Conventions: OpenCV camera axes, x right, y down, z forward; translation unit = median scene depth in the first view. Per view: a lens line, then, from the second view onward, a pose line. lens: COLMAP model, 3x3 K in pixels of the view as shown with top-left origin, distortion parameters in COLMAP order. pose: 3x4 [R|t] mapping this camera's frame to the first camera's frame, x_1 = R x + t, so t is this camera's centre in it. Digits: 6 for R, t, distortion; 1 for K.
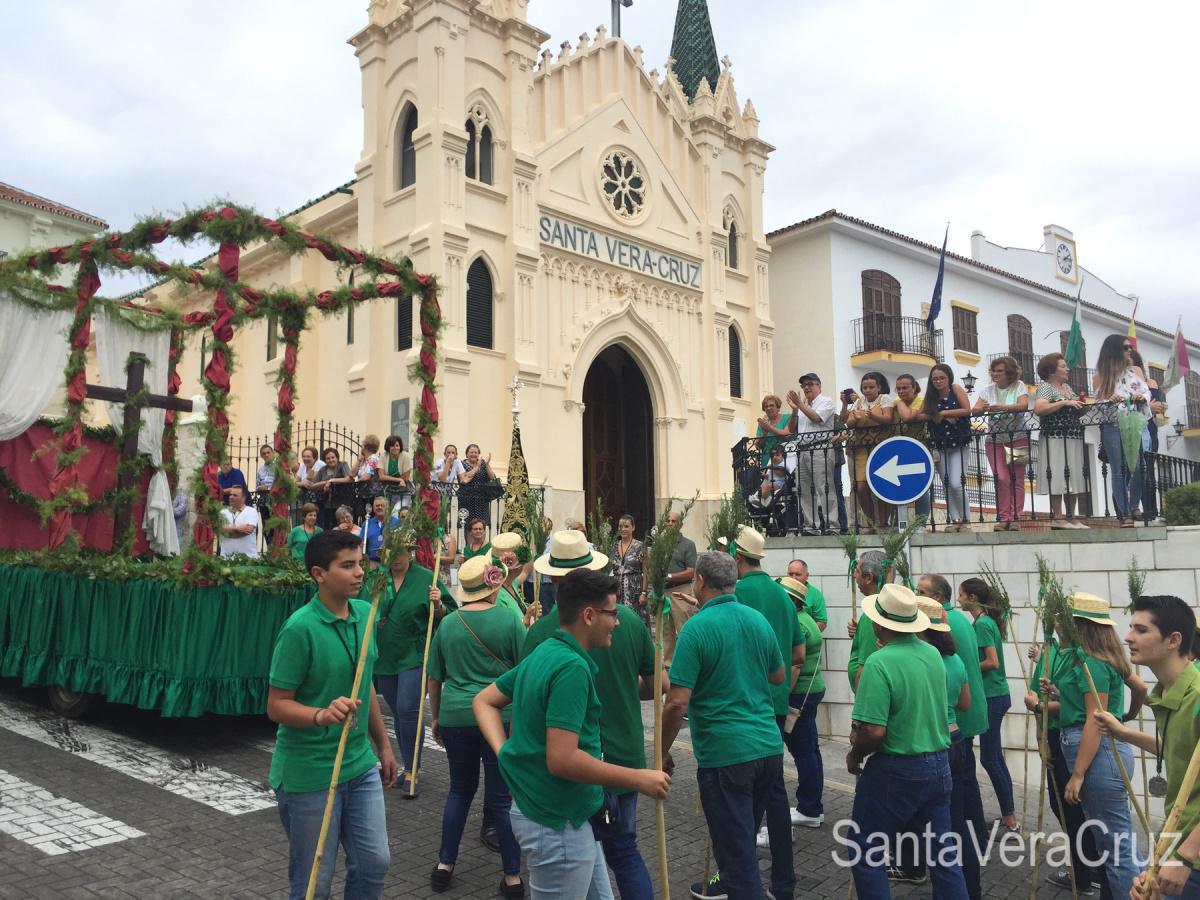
lens RADIAL K [[1021.8, 0, 588.9], [0, 1021.8, 427.1], [0, 0, 1]] dist [0.117870, -0.110288]
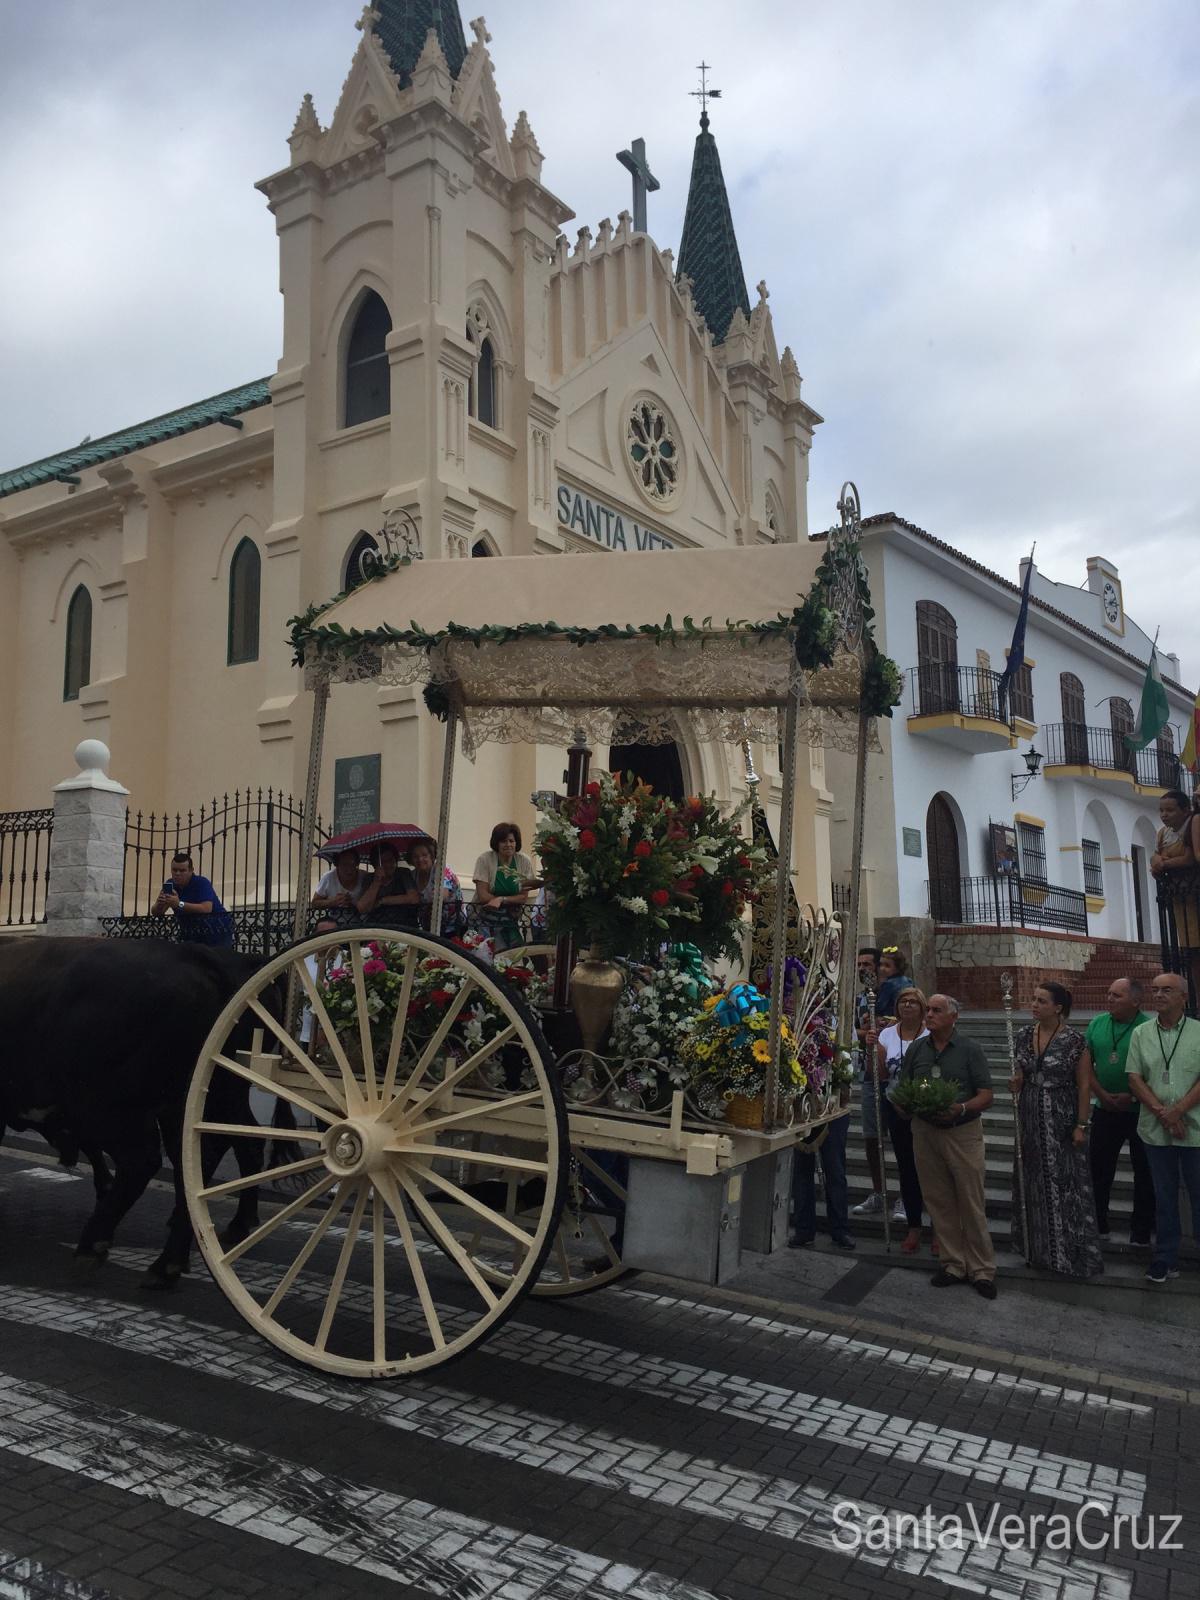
lens RADIAL K [[1362.4, 0, 596.0], [0, 1362.4, 770.2], [0, 0, 1]] dist [0.117870, -0.110288]
pose [[0.979413, 0.036865, 0.198470, -0.188303], [-0.032803, 0.999180, -0.023716, -0.003859], [-0.199181, 0.016718, 0.979820, 0.142631]]
